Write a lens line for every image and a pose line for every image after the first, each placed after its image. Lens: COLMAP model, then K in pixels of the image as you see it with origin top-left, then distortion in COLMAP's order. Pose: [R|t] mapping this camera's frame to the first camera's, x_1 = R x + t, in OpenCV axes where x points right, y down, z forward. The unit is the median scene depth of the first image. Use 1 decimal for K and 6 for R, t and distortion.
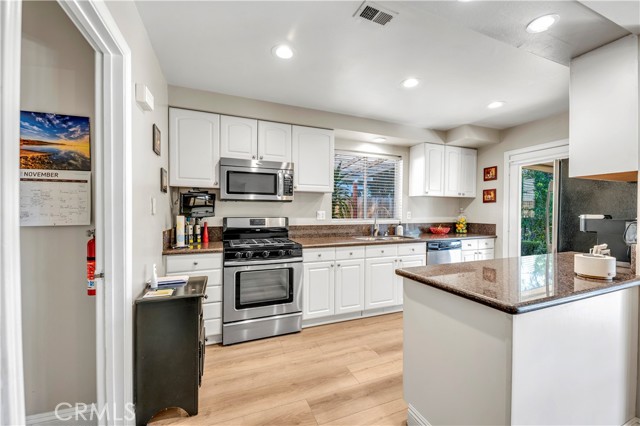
lens RADIAL K [[254.8, 0, 320.7], [0, 254.8, 214.1], [0, 0, 1]] dist [-0.000649, -0.002302]
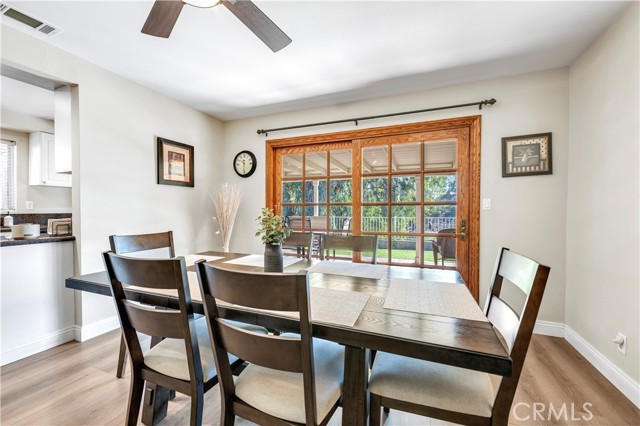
lens RADIAL K [[254.8, 0, 321.9], [0, 254.8, 210.7], [0, 0, 1]] dist [-0.000649, -0.002302]
pose [[0.690744, -0.003590, 0.723091, 0.524579], [0.002947, 0.999993, 0.002150, 0.033939], [-0.723094, 0.000646, 0.690750, -0.558514]]
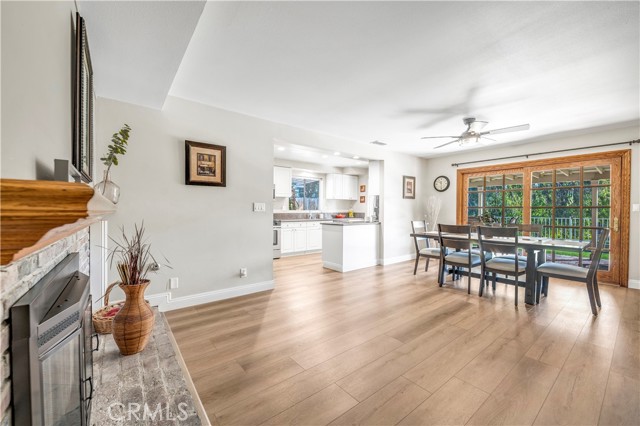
lens RADIAL K [[254.8, 0, 318.8], [0, 254.8, 211.8], [0, 0, 1]] dist [-0.000649, -0.002302]
pose [[0.960107, -0.002976, 0.279617, -0.328063], [0.002181, 0.999993, 0.003156, 0.028949], [-0.279624, -0.002421, 0.960106, -1.114472]]
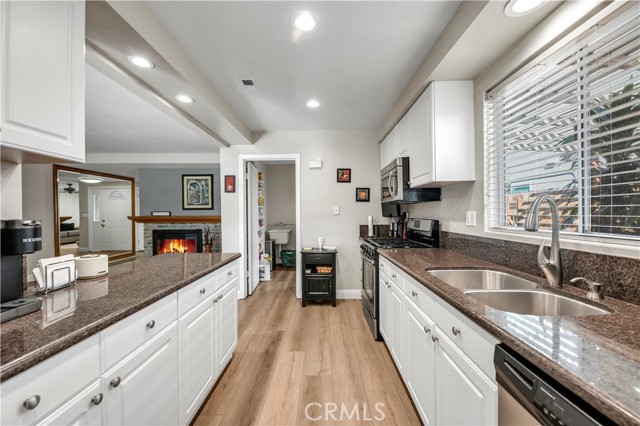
lens RADIAL K [[254.8, 0, 321.2], [0, 254.8, 212.3], [0, 0, 1]] dist [-0.000649, -0.002302]
pose [[-0.375292, -0.000357, -0.926906, 0.732832], [-0.007200, 0.999971, 0.002530, -0.010656], [0.926879, 0.007623, -0.375284, 0.980360]]
